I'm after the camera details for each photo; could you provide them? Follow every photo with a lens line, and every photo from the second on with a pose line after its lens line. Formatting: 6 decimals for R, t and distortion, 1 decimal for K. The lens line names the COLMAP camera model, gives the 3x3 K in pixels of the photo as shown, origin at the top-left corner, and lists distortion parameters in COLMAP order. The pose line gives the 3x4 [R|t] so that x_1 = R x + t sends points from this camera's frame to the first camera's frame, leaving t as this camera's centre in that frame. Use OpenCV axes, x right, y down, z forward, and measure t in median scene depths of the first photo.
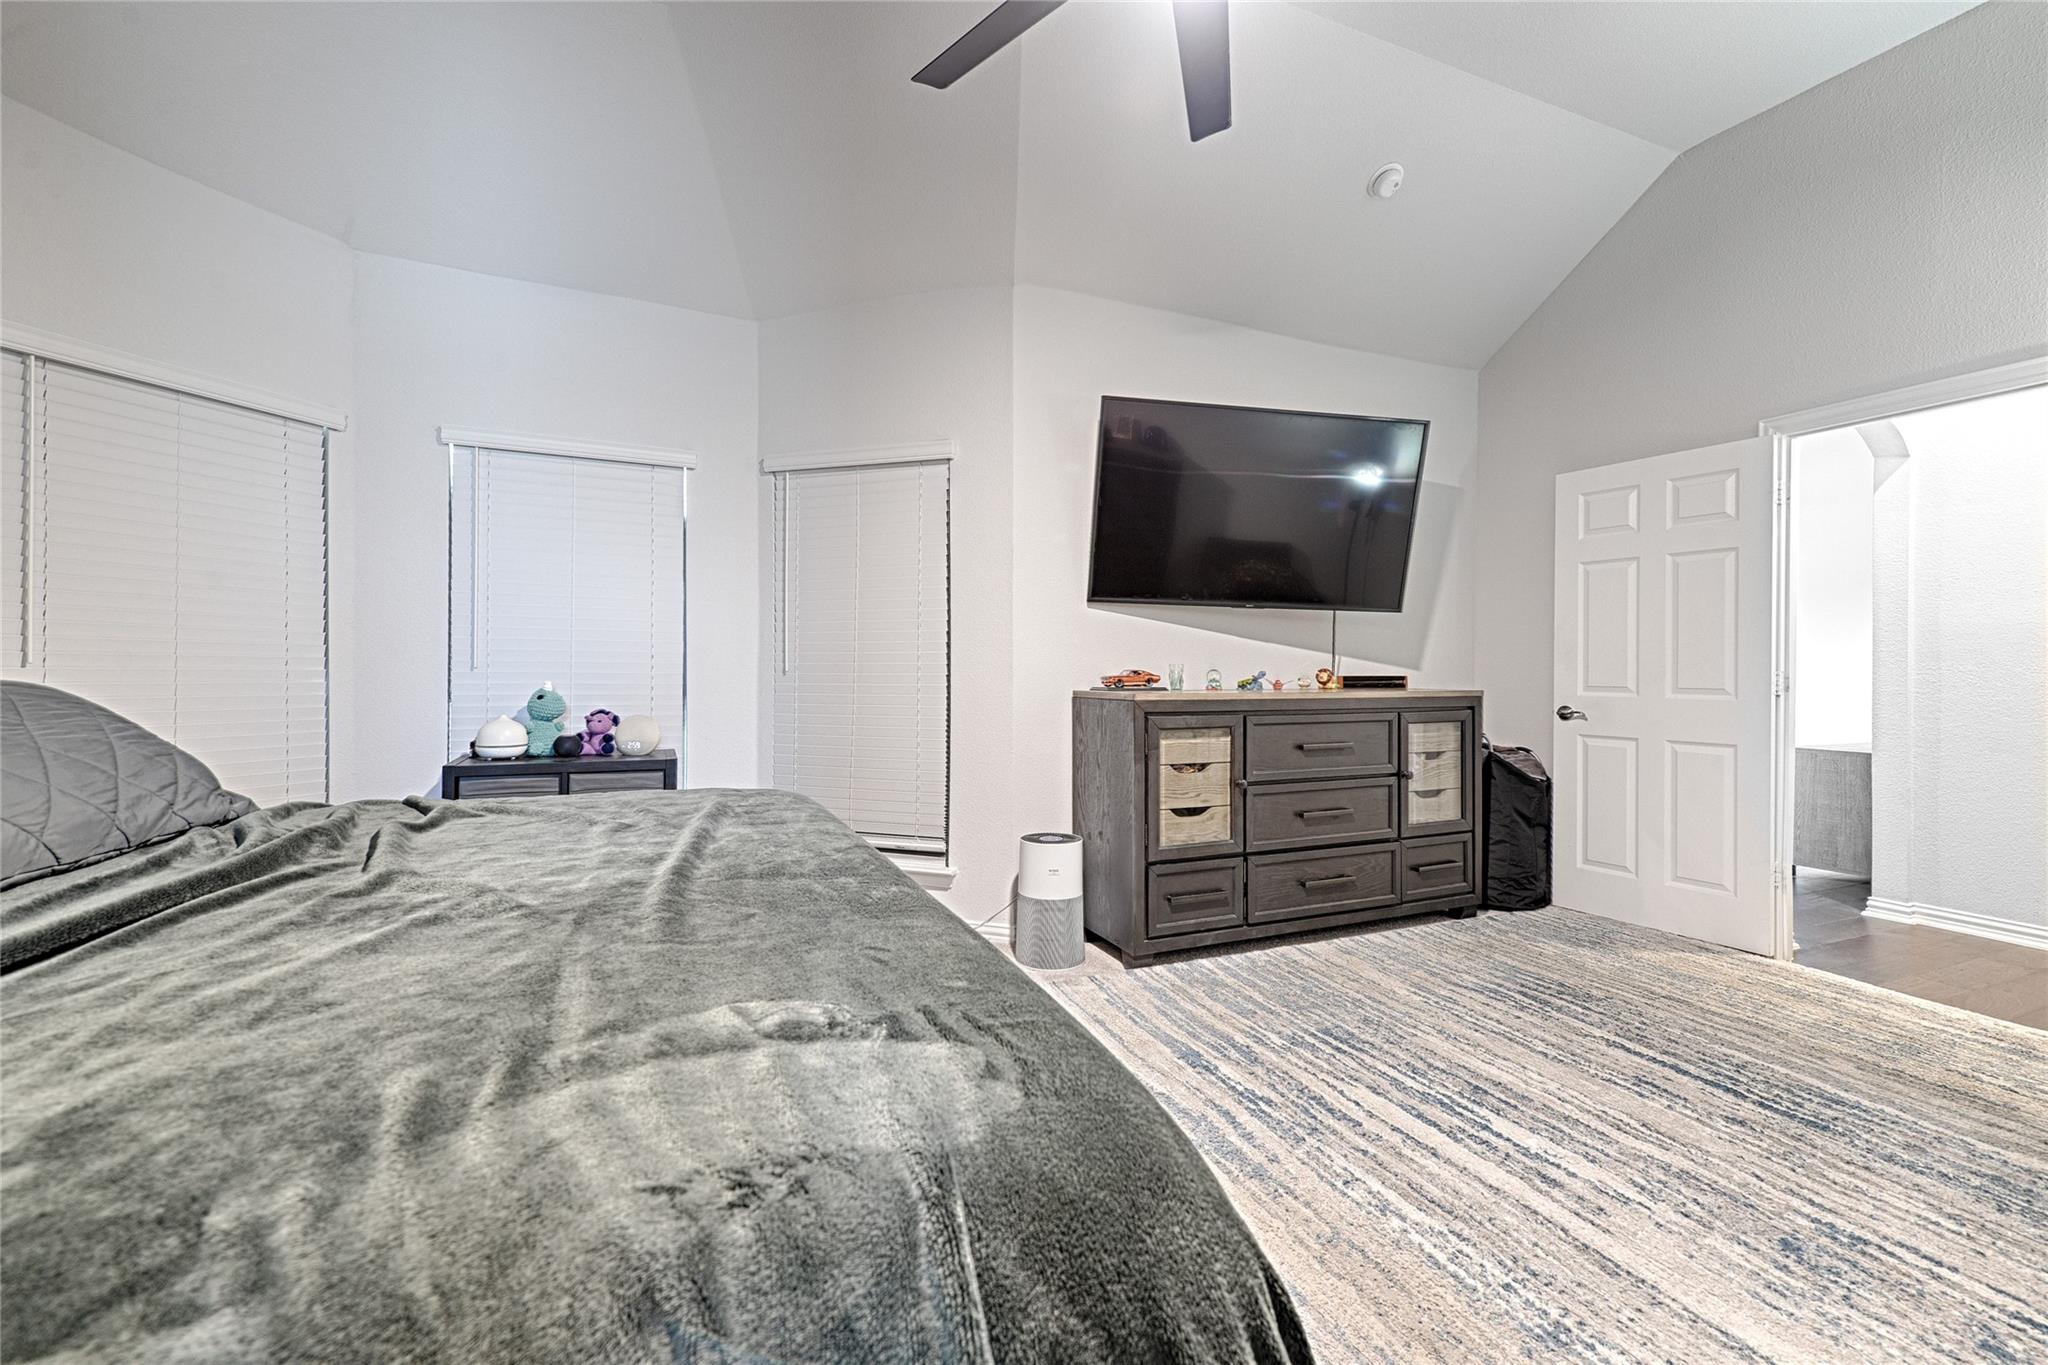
lens RADIAL K [[849.9, 0, 1024.0], [0, 849.9, 682.5], [0, 0, 1]] dist [0.000550, 0.000000]
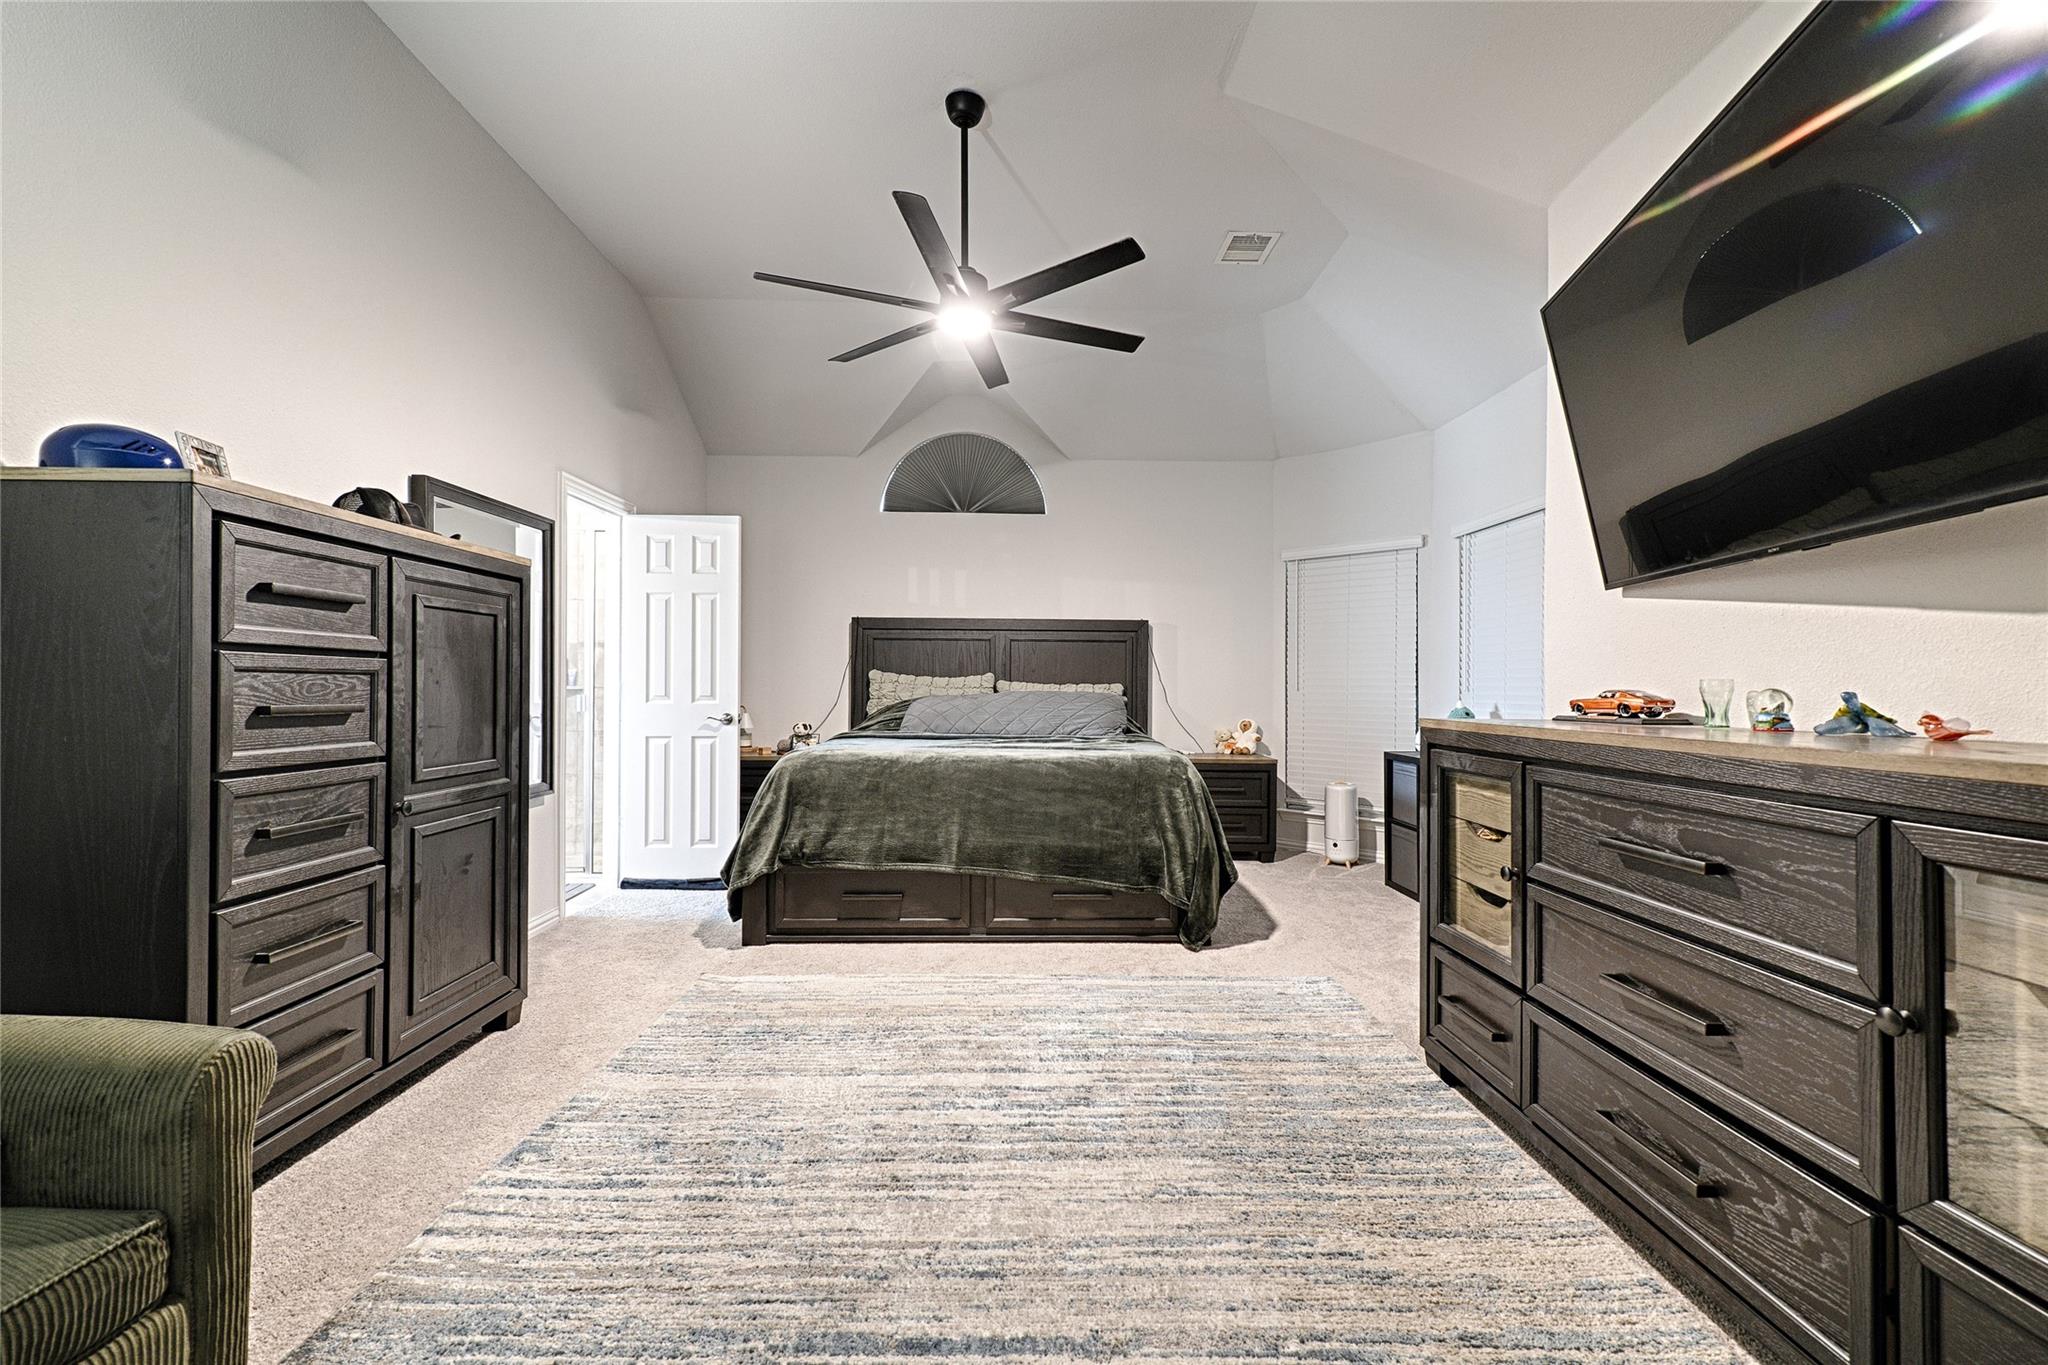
lens RADIAL K [[849.9, 0, 1024.0], [0, 849.9, 682.5], [0, 0, 1]] dist [0.000550, 0.000000]
pose [[-0.384054, -0.007329, -0.923282, 1.078989], [-0.022084, 0.999755, 0.001250, -0.014368], [0.923047, 0.020870, -0.384122, 1.013315]]
